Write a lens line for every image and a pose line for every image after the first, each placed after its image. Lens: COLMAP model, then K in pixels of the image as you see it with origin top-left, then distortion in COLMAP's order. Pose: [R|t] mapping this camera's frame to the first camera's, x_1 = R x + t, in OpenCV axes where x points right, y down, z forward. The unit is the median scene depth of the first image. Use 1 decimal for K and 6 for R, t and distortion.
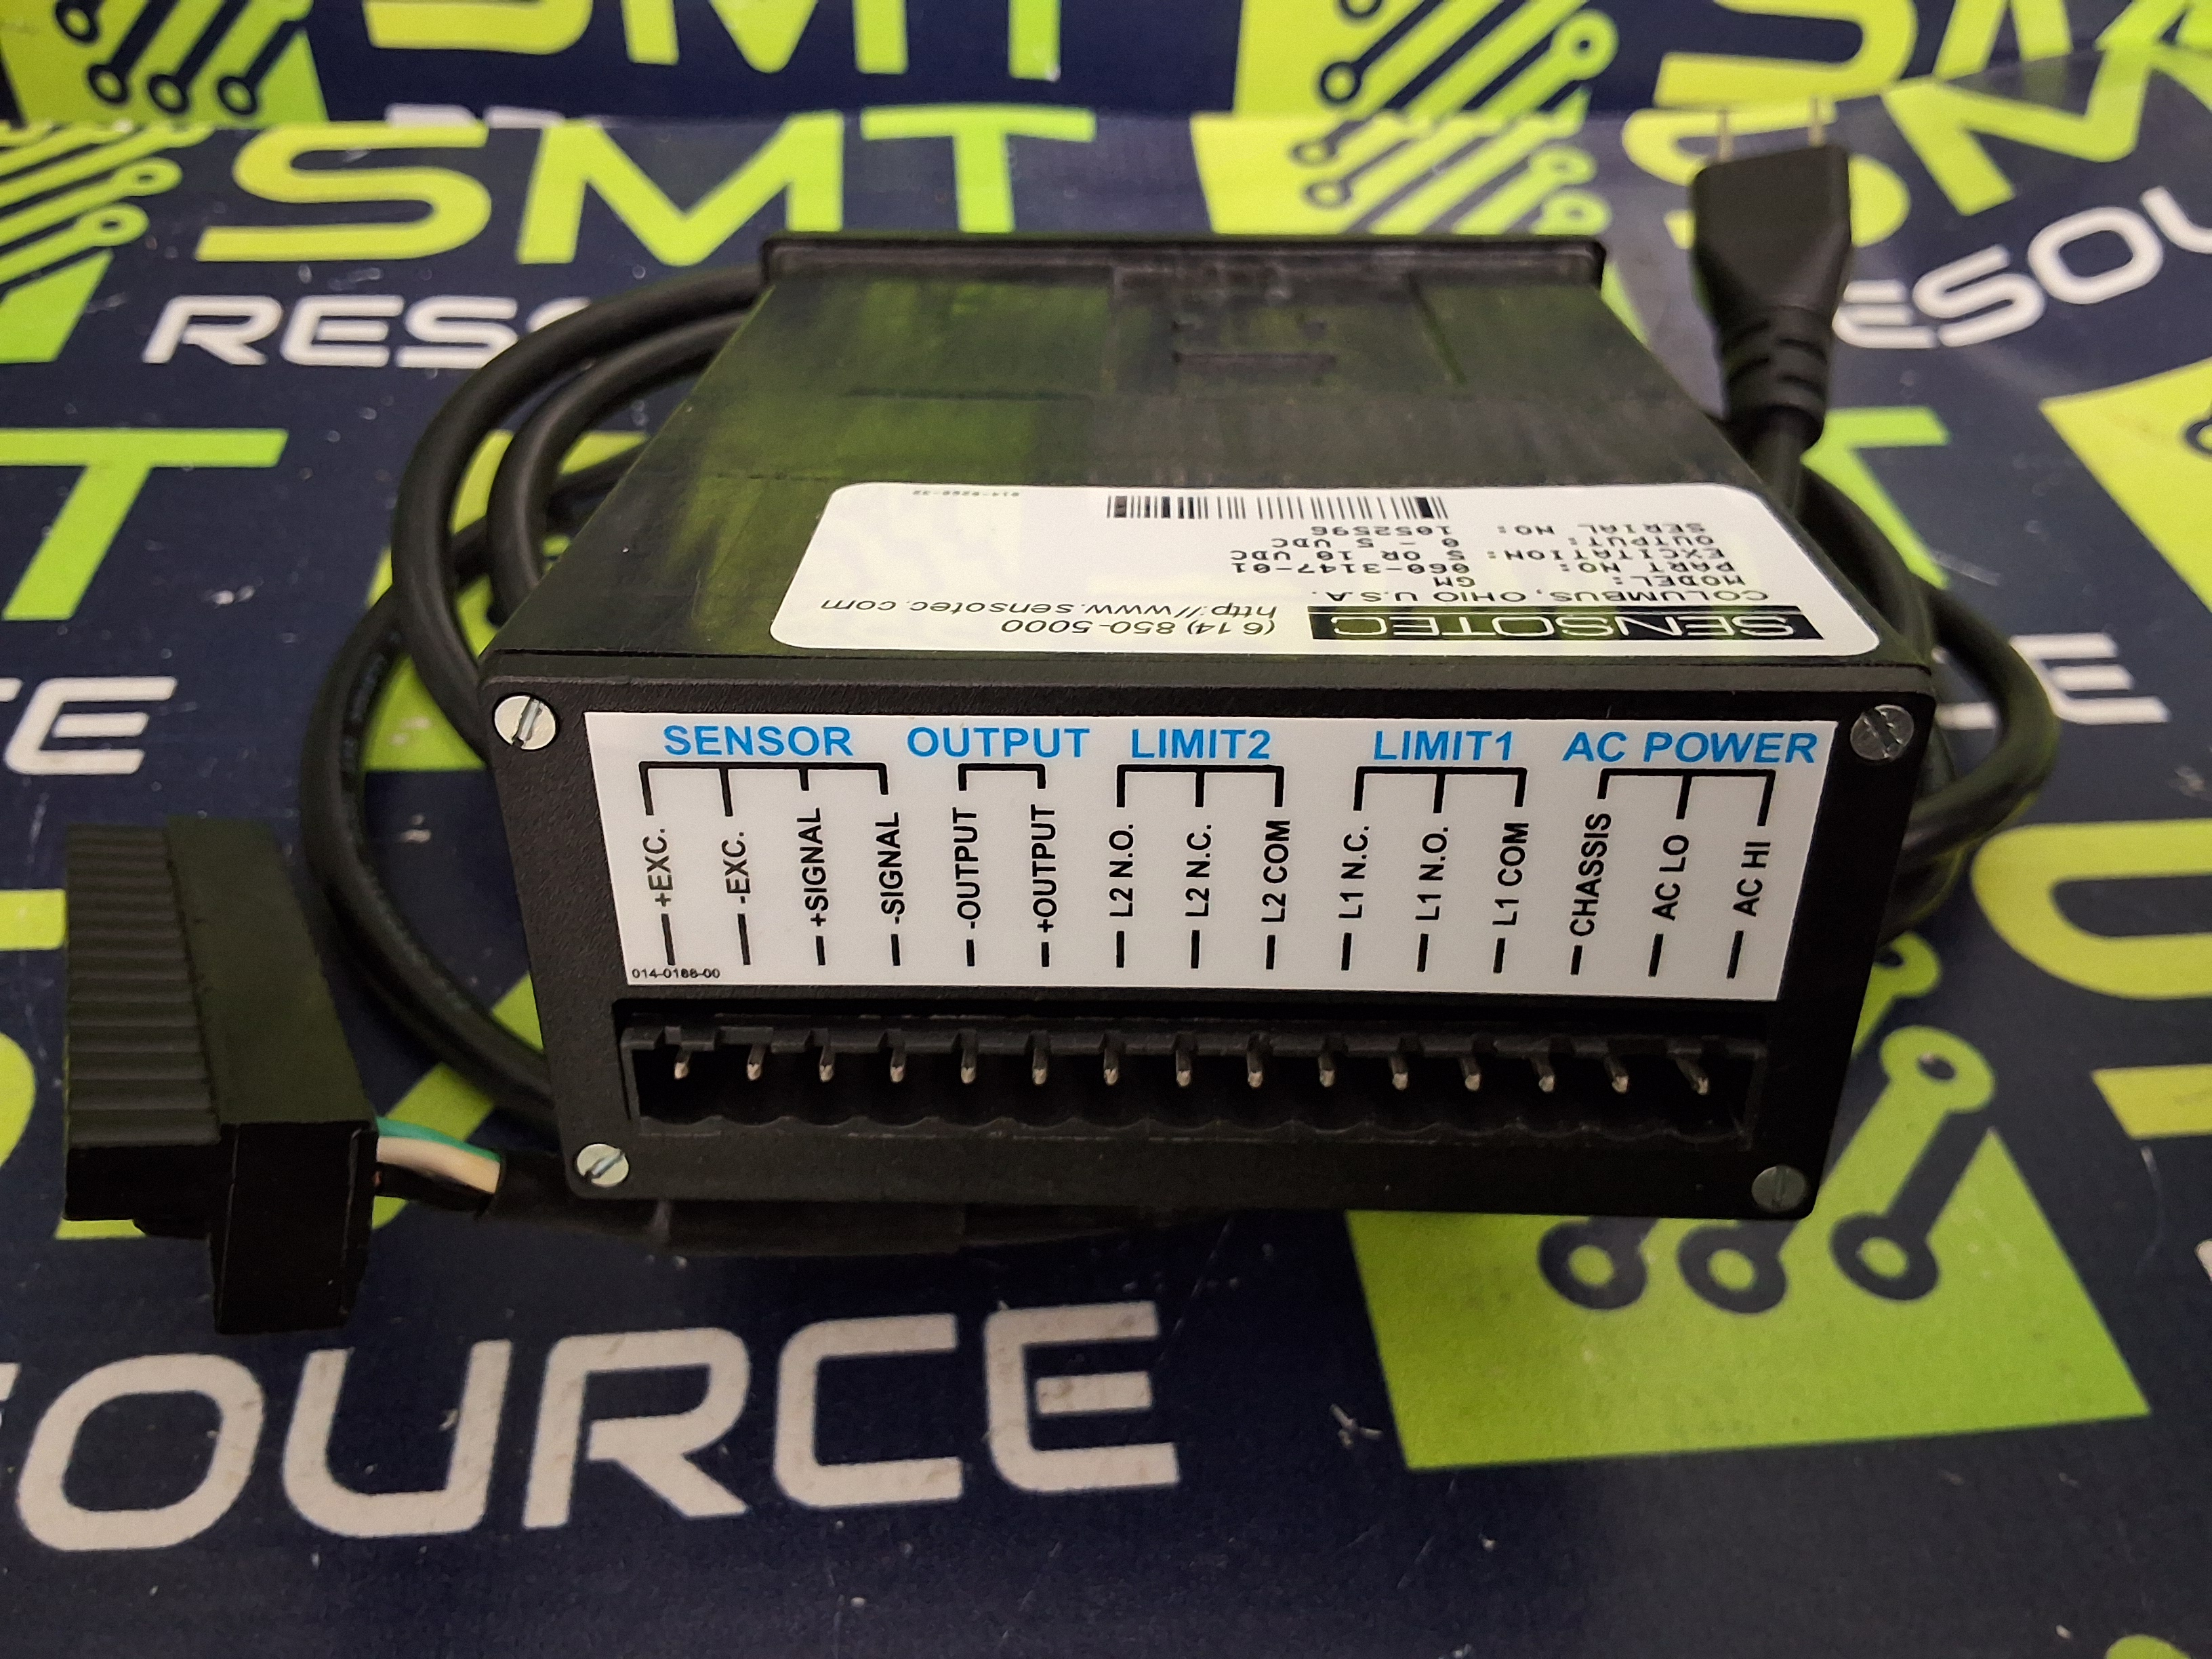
lens RADIAL K [[1822.9, 0, 1099.2], [0, 1822.9, 833.7], [0, 0, 1]] dist [0.075598, -0.002590]
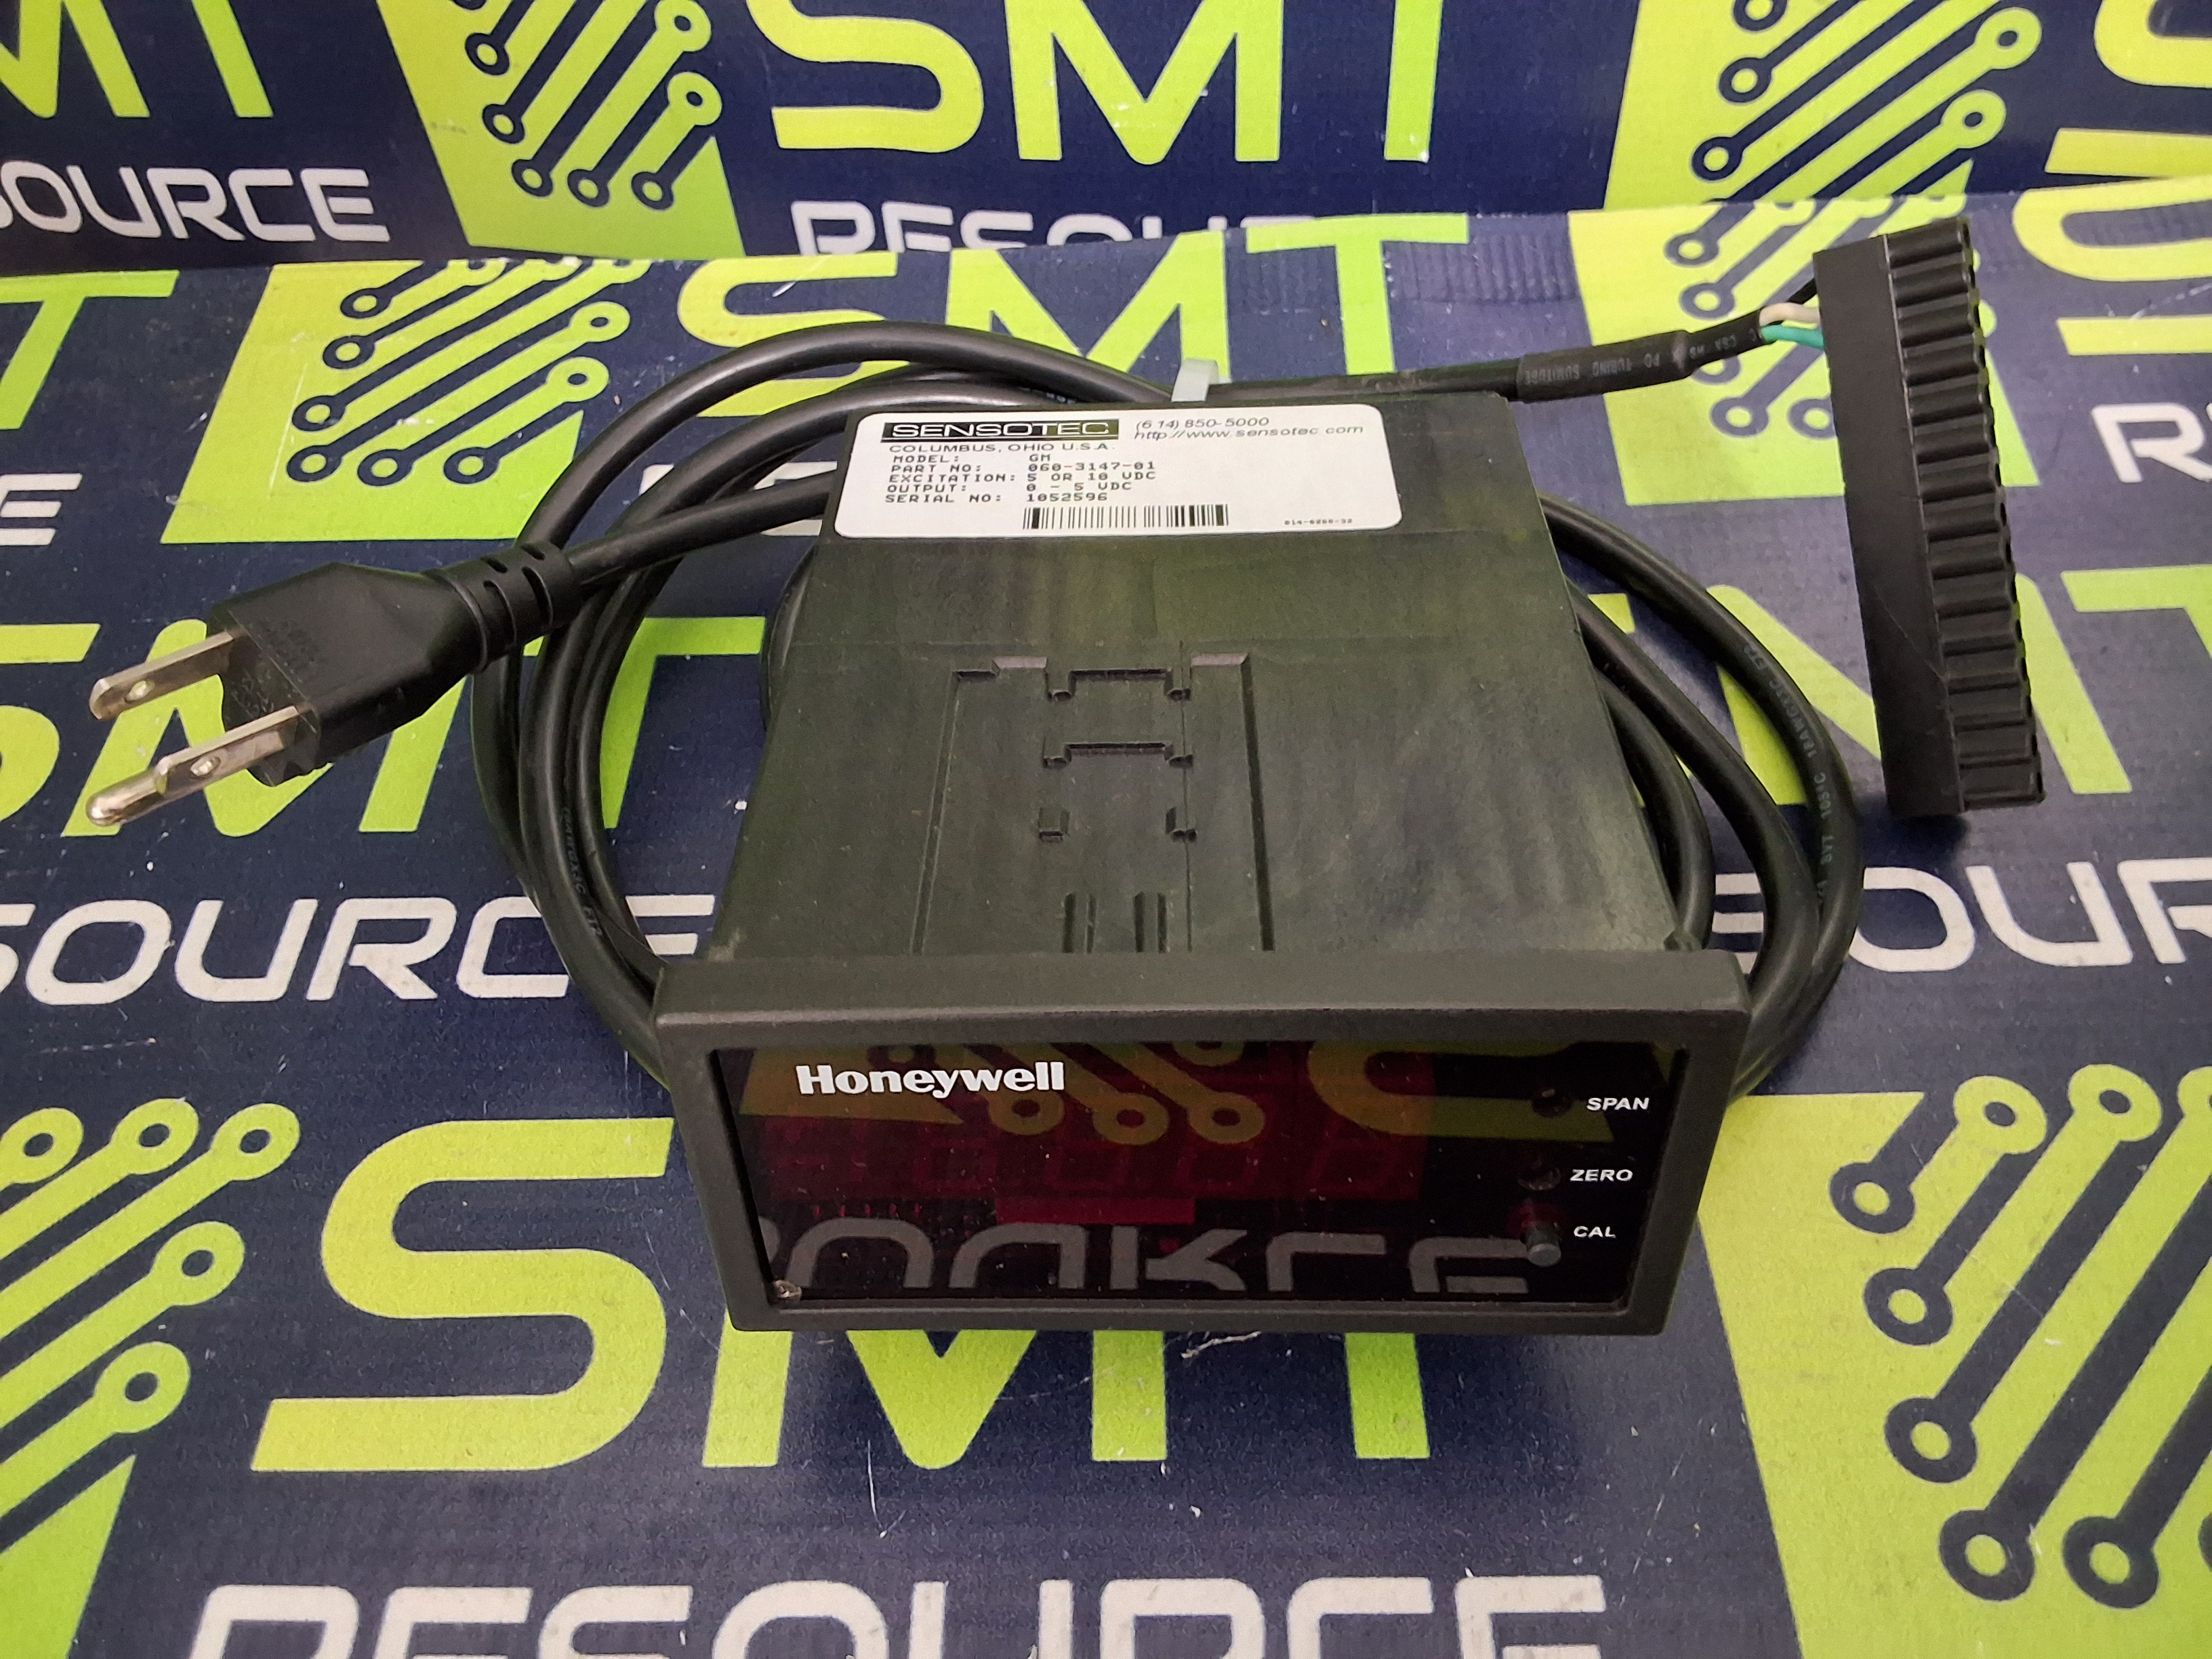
lens RADIAL K [[1822.9, 0, 1103.3], [0, 1822.9, 833.9], [0, 0, 1]] dist [0.075598, -0.002590]
pose [[-0.999174, 0.038150, 0.013994, 0.111751], [0.026367, 0.346631, 0.937631, -1.736738], [0.030920, 0.937225, -0.347351, 1.969096]]
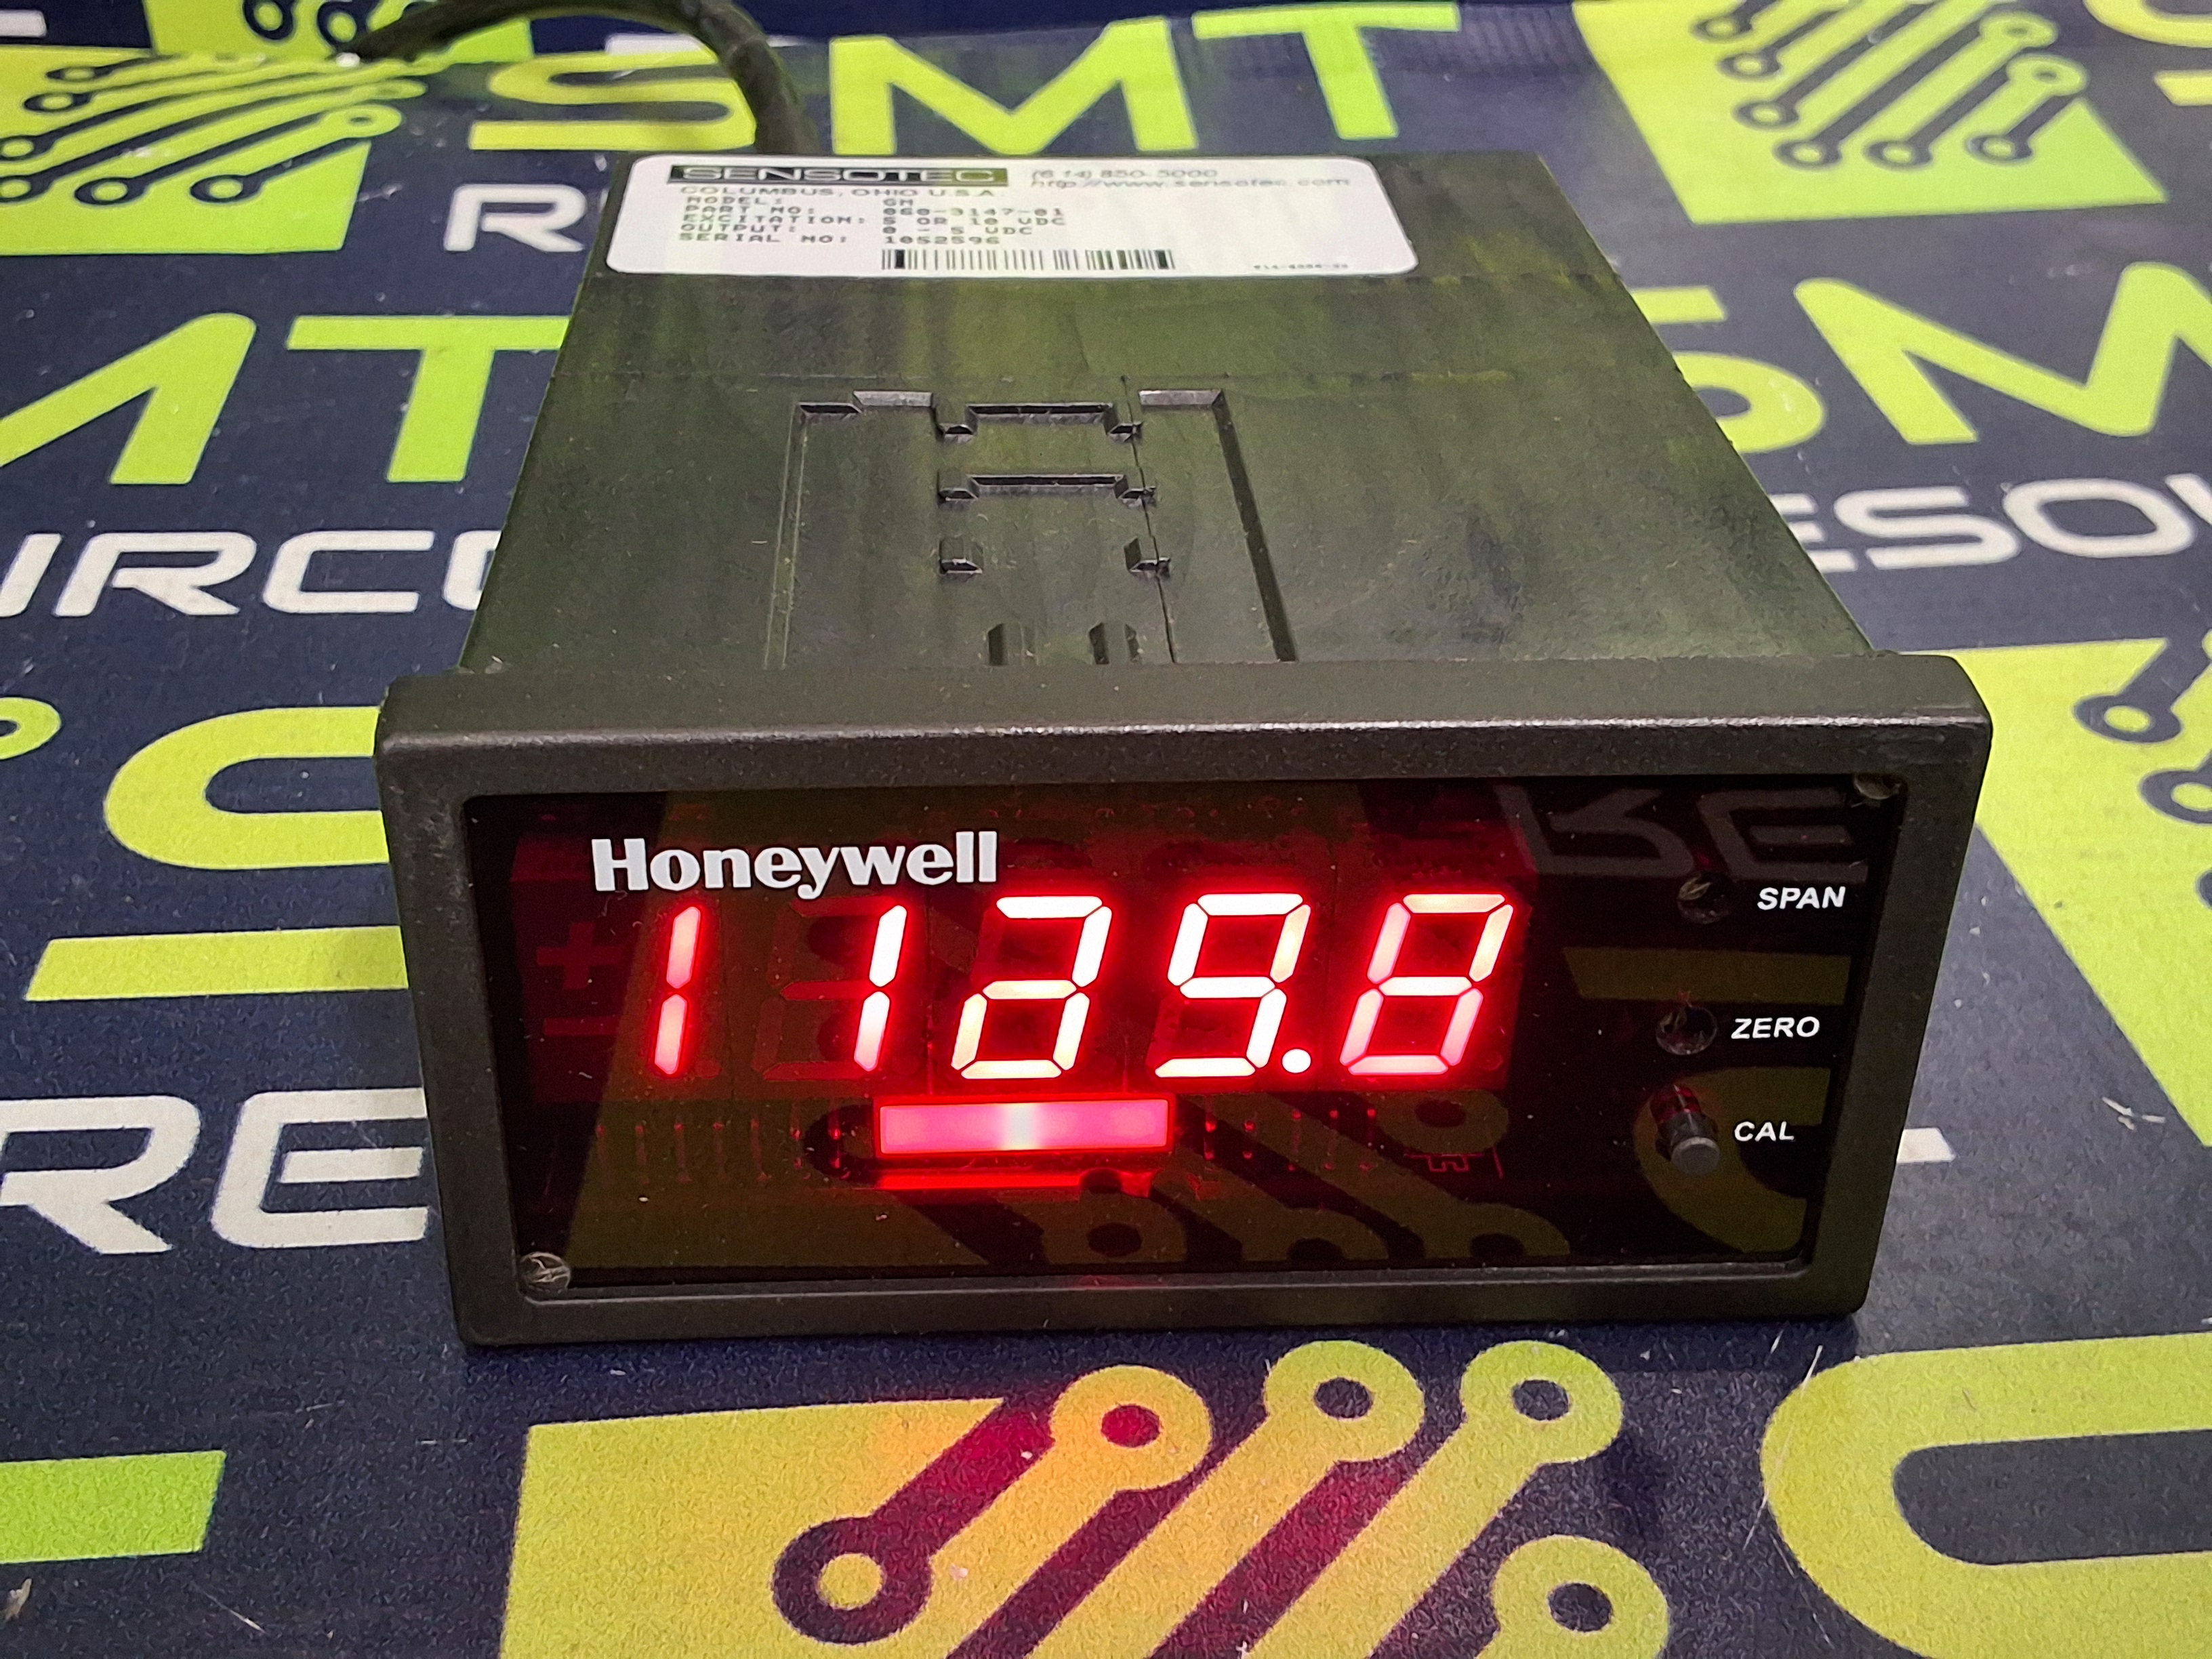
lens RADIAL K [[2605.6, 0, 1105.7], [0, 2605.6, 838.9], [0, 0, 1]] dist [0.087906, 0.000000]
pose [[-0.995535, 0.038357, -0.086243, 0.218913], [-0.057133, 0.482433, 0.874068, -1.553436], [0.075133, 0.875093, -0.478087, 2.266050]]
